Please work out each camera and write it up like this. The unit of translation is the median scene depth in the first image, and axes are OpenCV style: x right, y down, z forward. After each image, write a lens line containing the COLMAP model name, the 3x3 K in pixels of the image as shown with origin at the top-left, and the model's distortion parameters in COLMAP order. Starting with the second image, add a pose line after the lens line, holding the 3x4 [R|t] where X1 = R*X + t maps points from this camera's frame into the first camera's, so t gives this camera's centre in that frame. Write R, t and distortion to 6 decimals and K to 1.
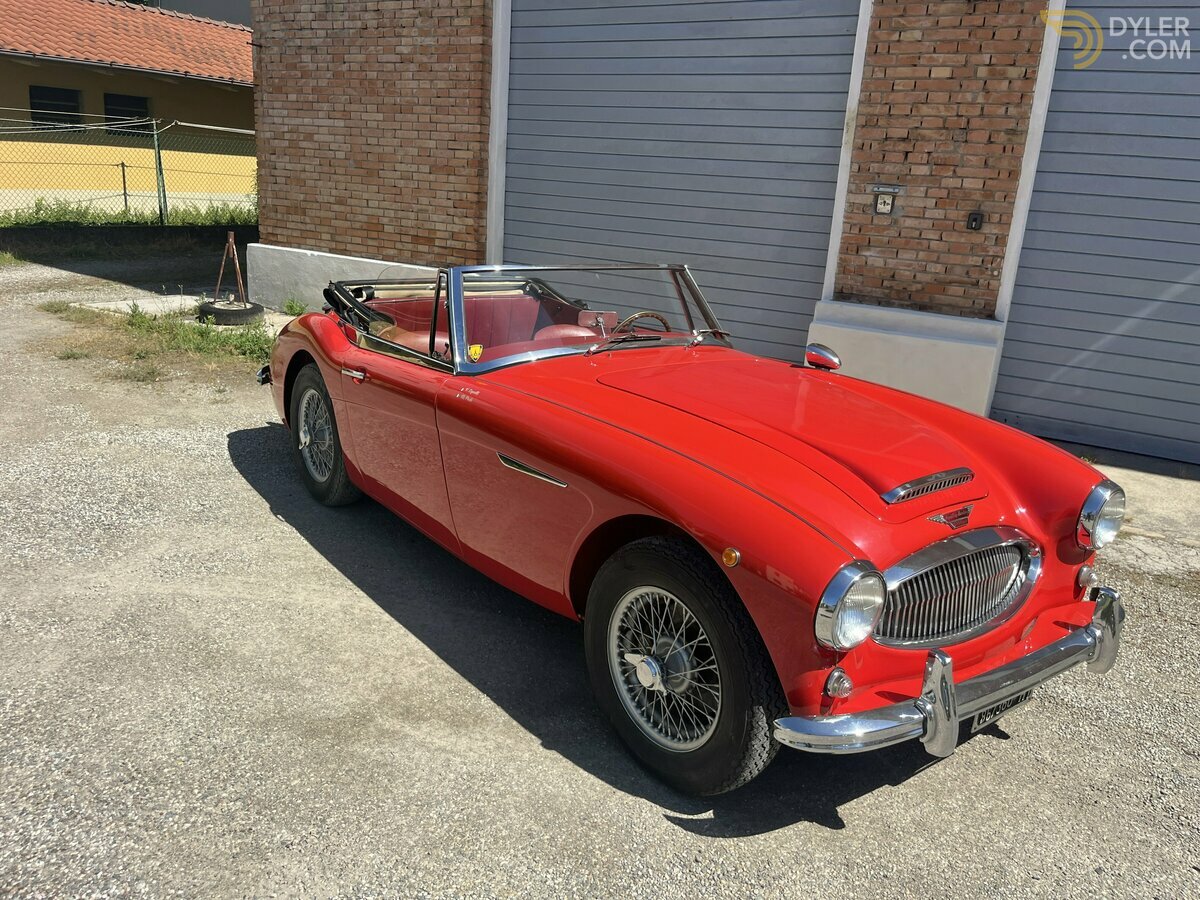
lens RADIAL K [[926.8, 0, 604.2], [0, 926.8, 439.2], [0, 0, 1]] dist [0.059529, -0.091952]
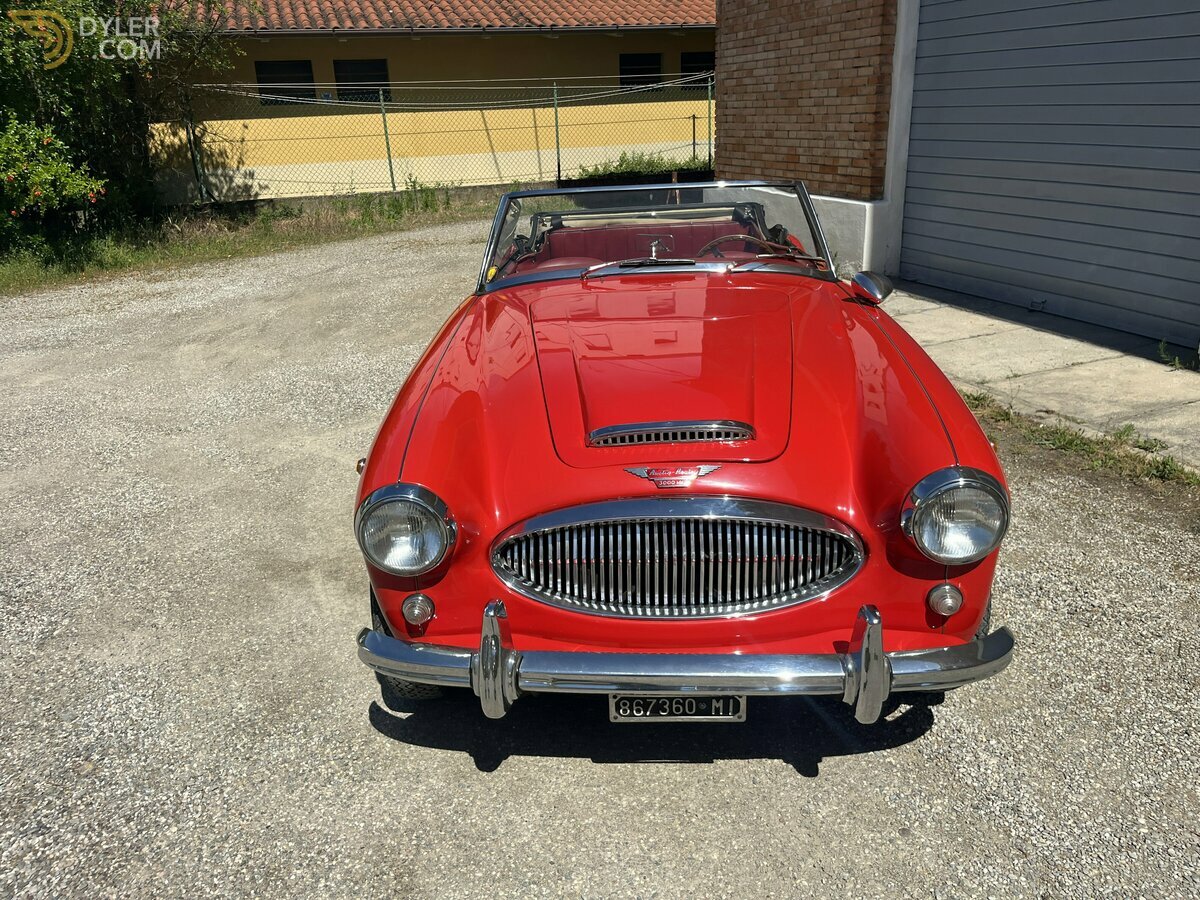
lens RADIAL K [[926.8, 0, 597.3], [0, 926.8, 448.1], [0, 0, 1]] dist [0.059529, -0.091952]
pose [[0.756584, 0.133507, -0.640123, 0.347674], [-0.088583, 0.990837, 0.101954, -0.007475], [0.647869, -0.020433, 0.761478, 0.135346]]
